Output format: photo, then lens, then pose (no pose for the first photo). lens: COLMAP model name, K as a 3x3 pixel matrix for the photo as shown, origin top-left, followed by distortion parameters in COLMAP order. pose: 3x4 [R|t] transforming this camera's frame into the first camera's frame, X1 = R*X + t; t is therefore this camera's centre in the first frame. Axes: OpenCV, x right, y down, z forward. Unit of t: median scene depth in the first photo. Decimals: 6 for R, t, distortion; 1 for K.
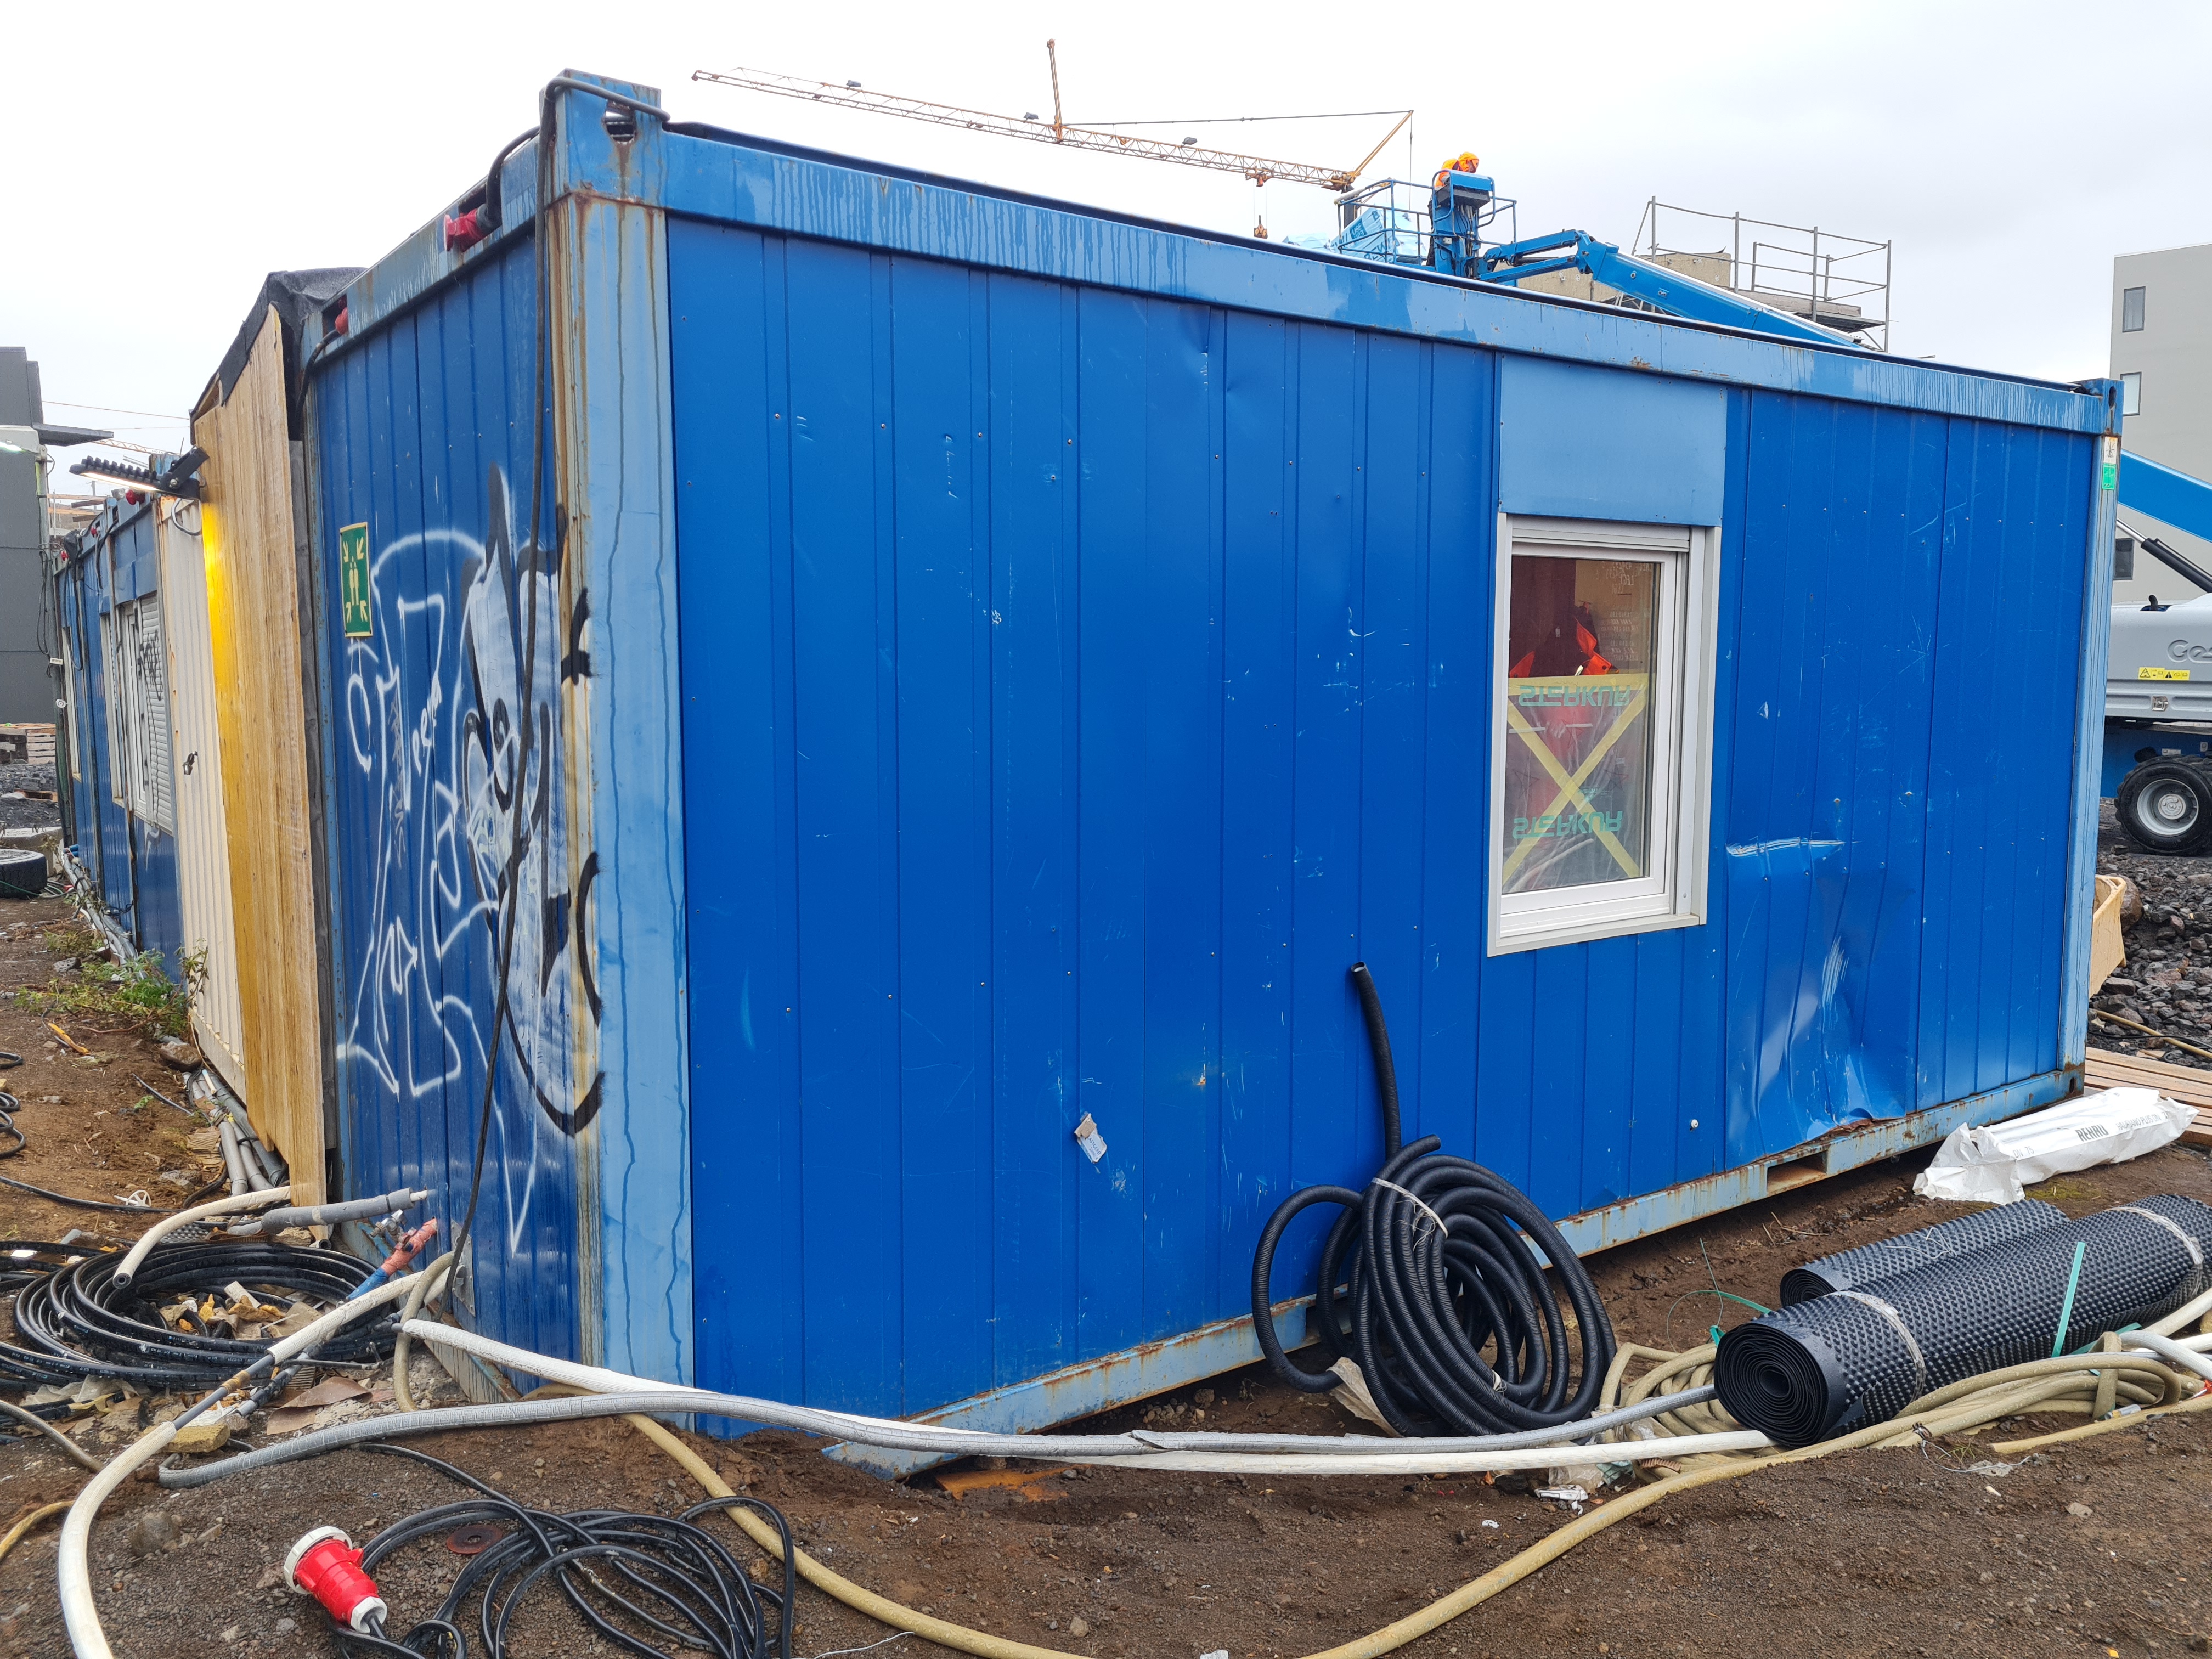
lens RADIAL K [[1646.6, 0, 1091.2], [0, 1646.6, 822.7], [0, 0, 1]] dist [0.059095, -0.040126]
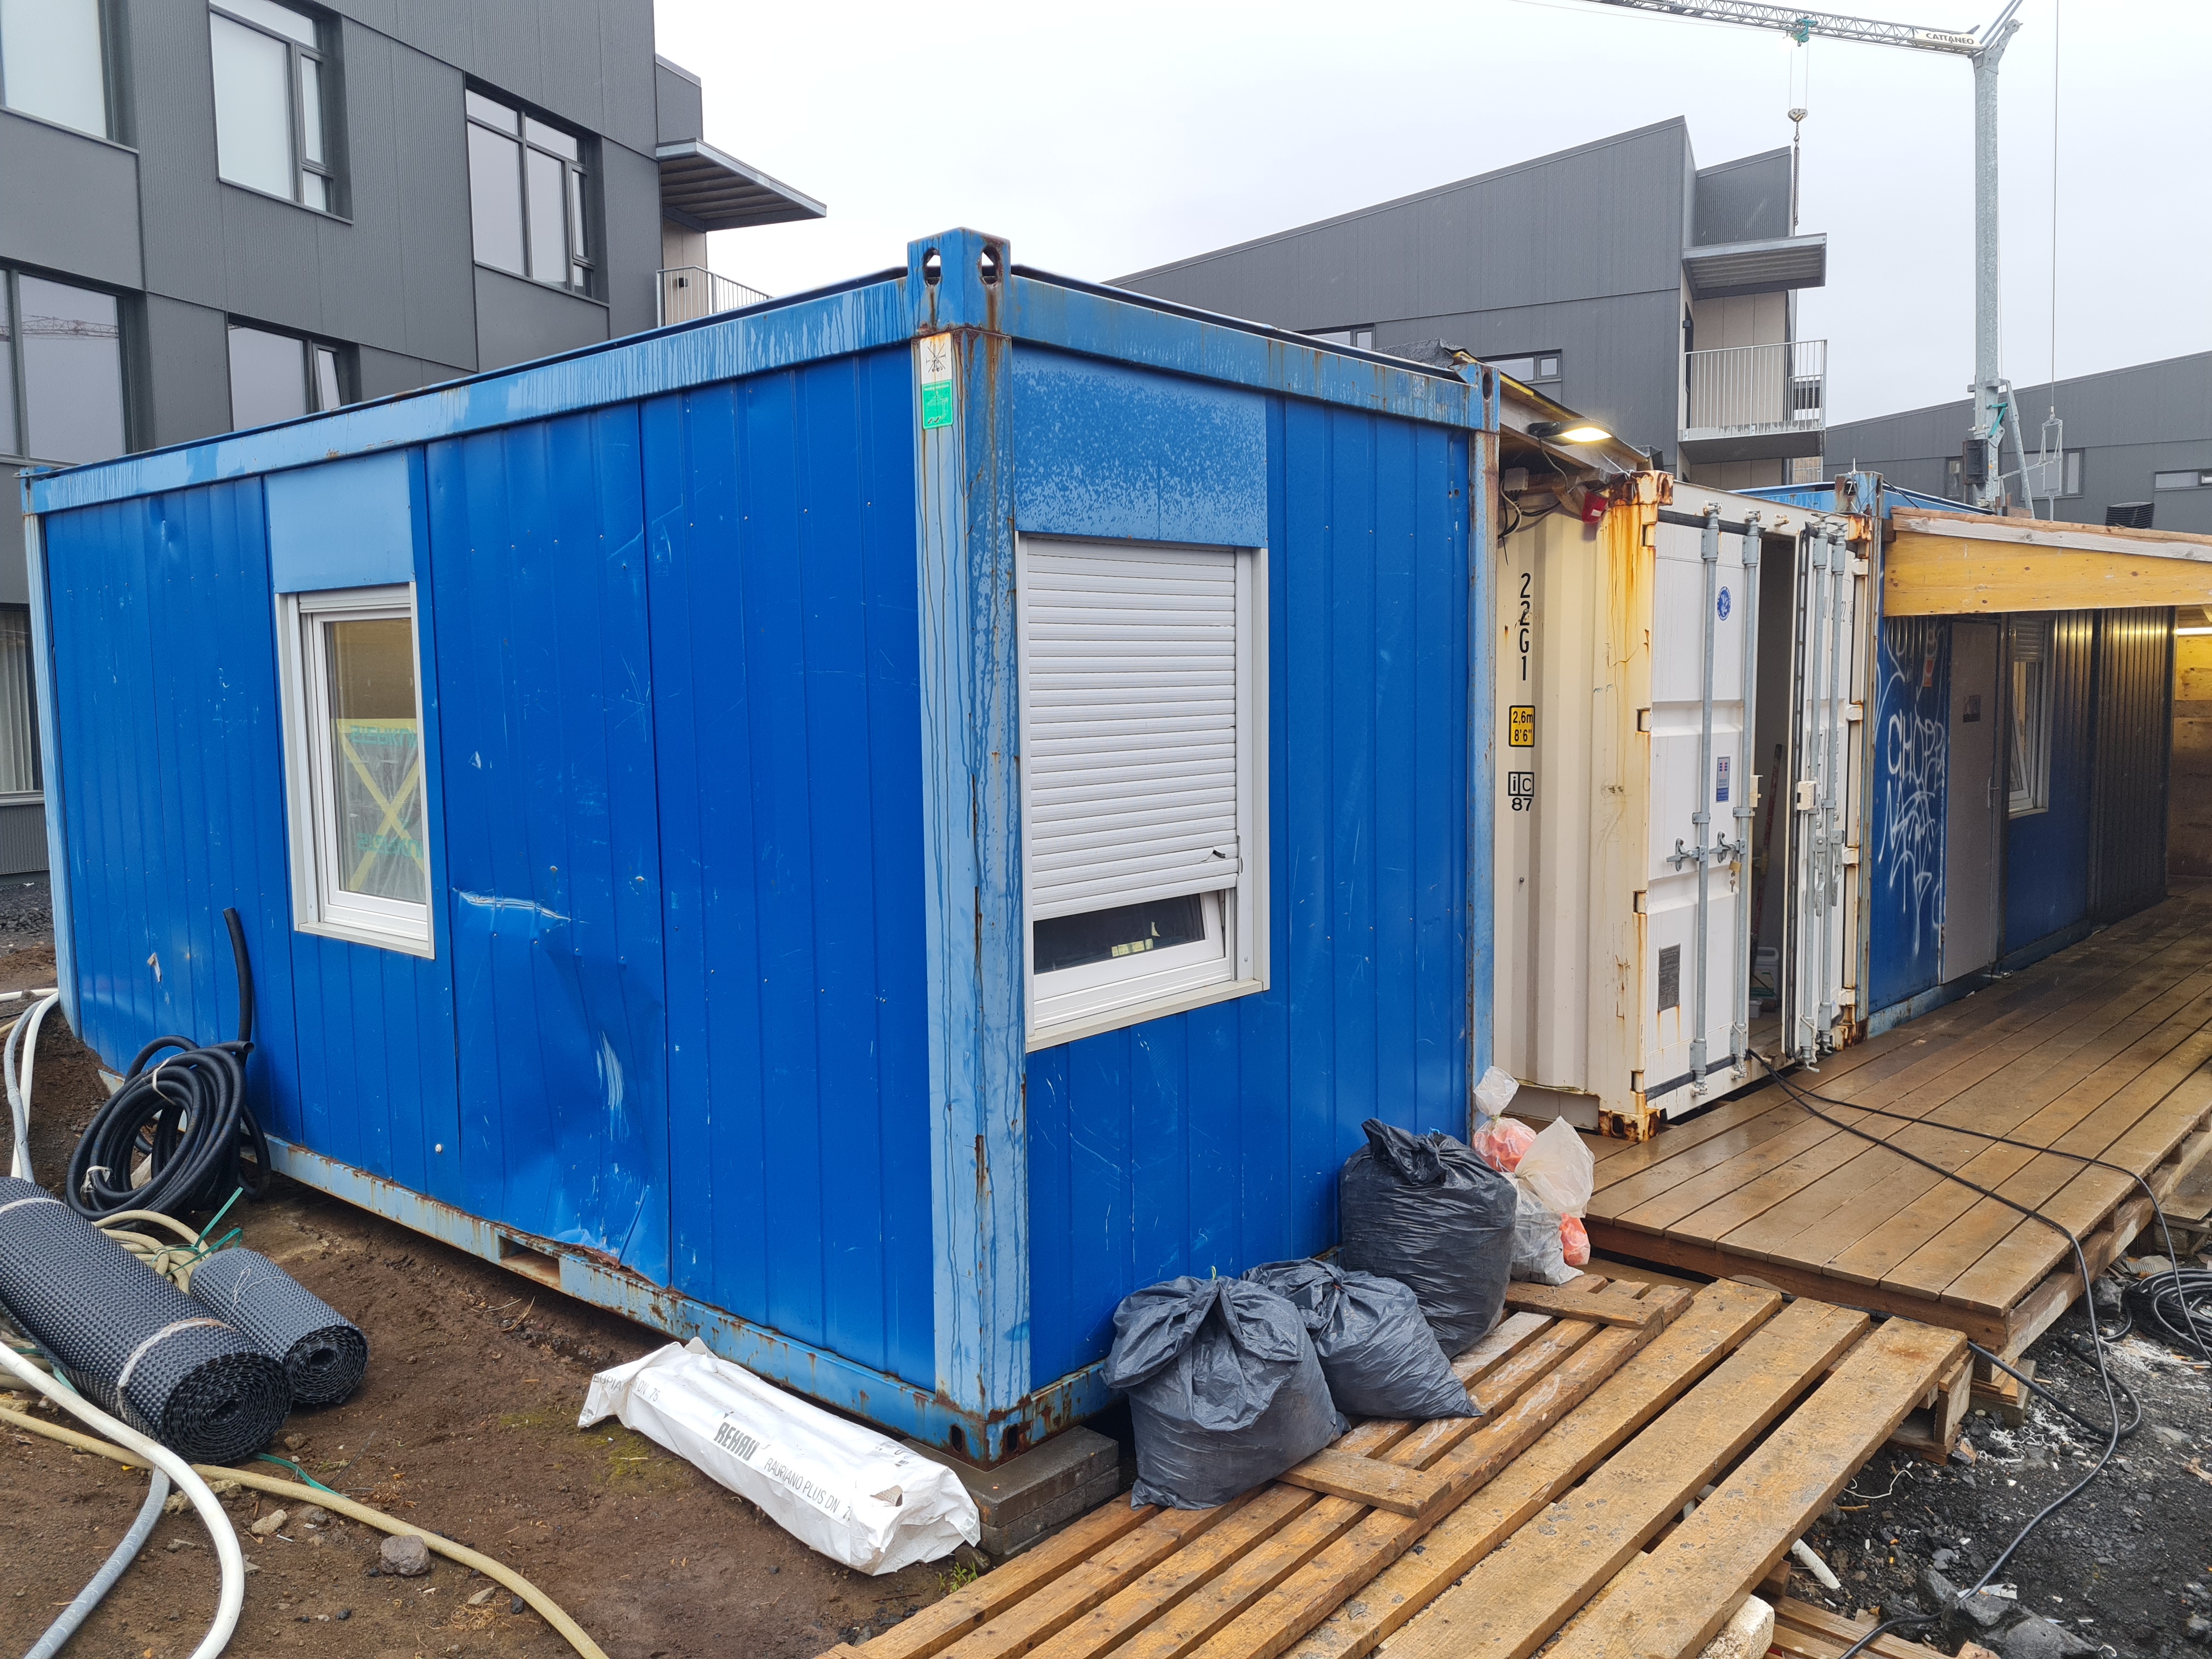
lens RADIAL K [[1646.6, 0, 1102.9], [0, 1646.6, 818.8], [0, 0, 1]] dist [0.059095, -0.040126]
pose [[0.231298, 0.087032, -0.968982, 1.543247], [-0.082830, 0.994136, 0.069520, -0.141146], [0.969350, 0.064181, 0.237151, 1.208079]]
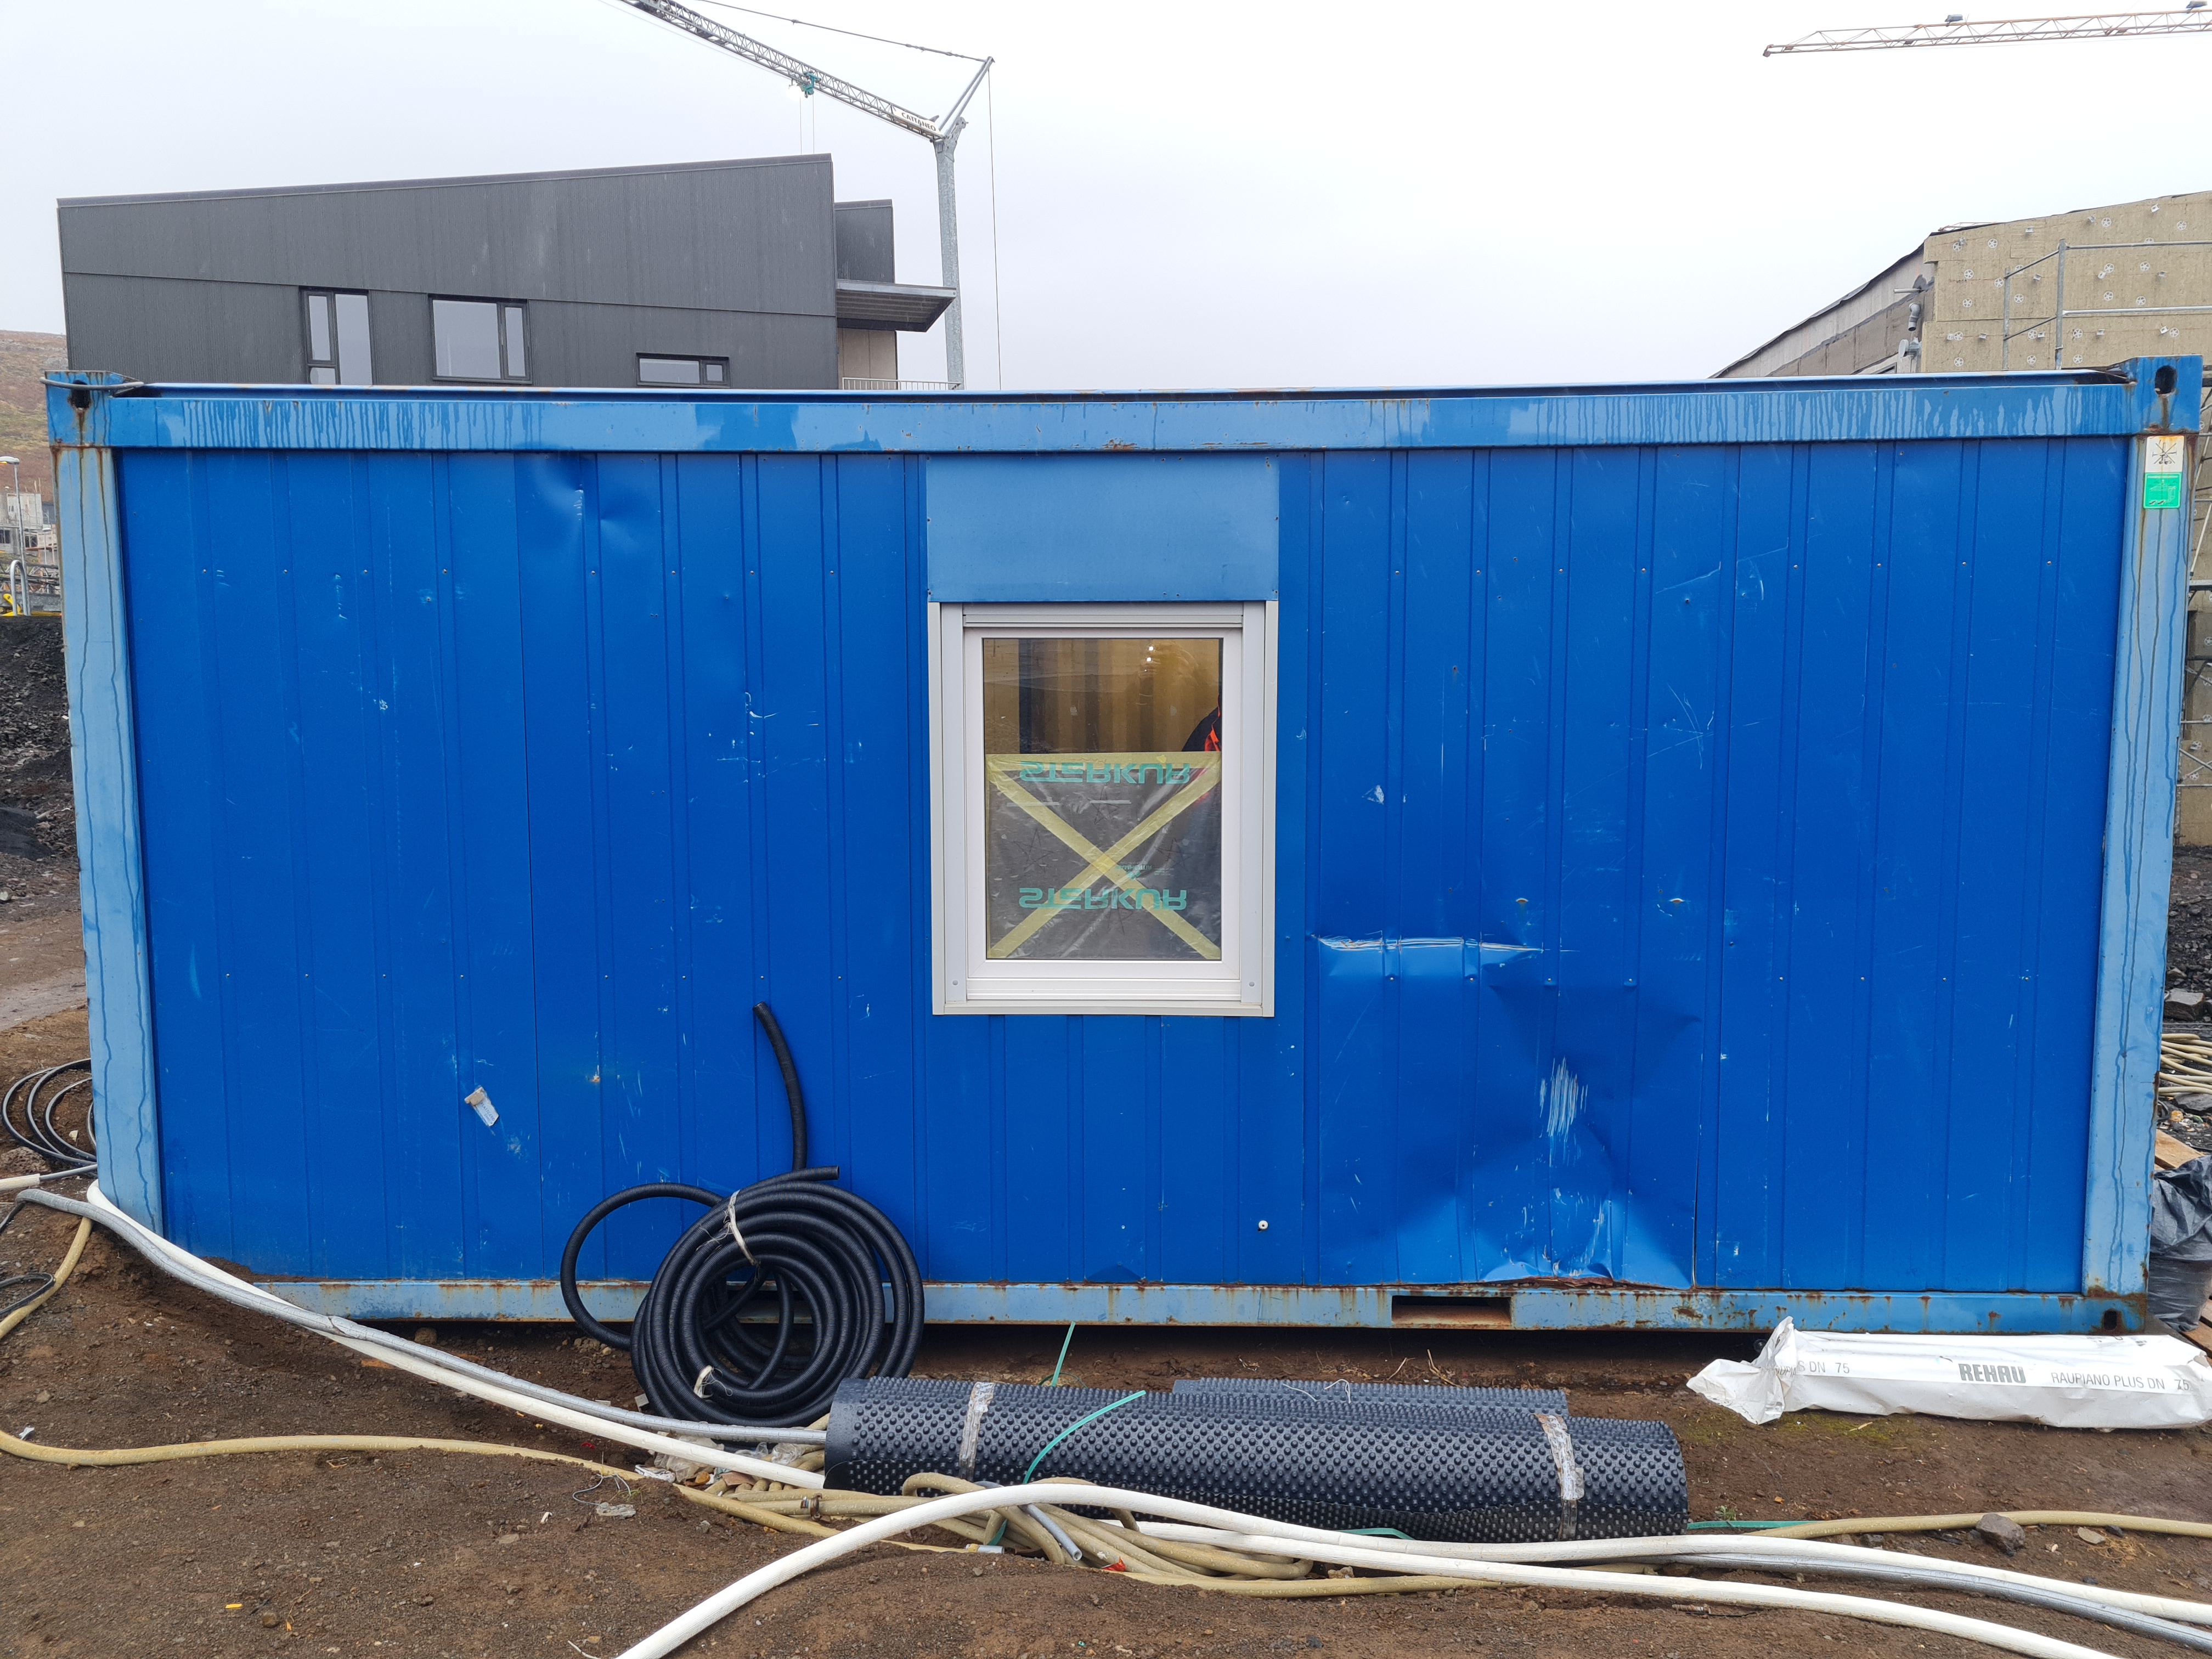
lens RADIAL K [[1646.6, 0, 1115.5], [0, 1646.6, 825.9], [0, 0, 1]] dist [0.059095, -0.040126]
pose [[0.797275, 0.062041, -0.600420, 0.897508], [-0.059610, 0.997934, 0.023962, -0.068023], [0.600666, 0.016686, 0.799326, 0.198651]]
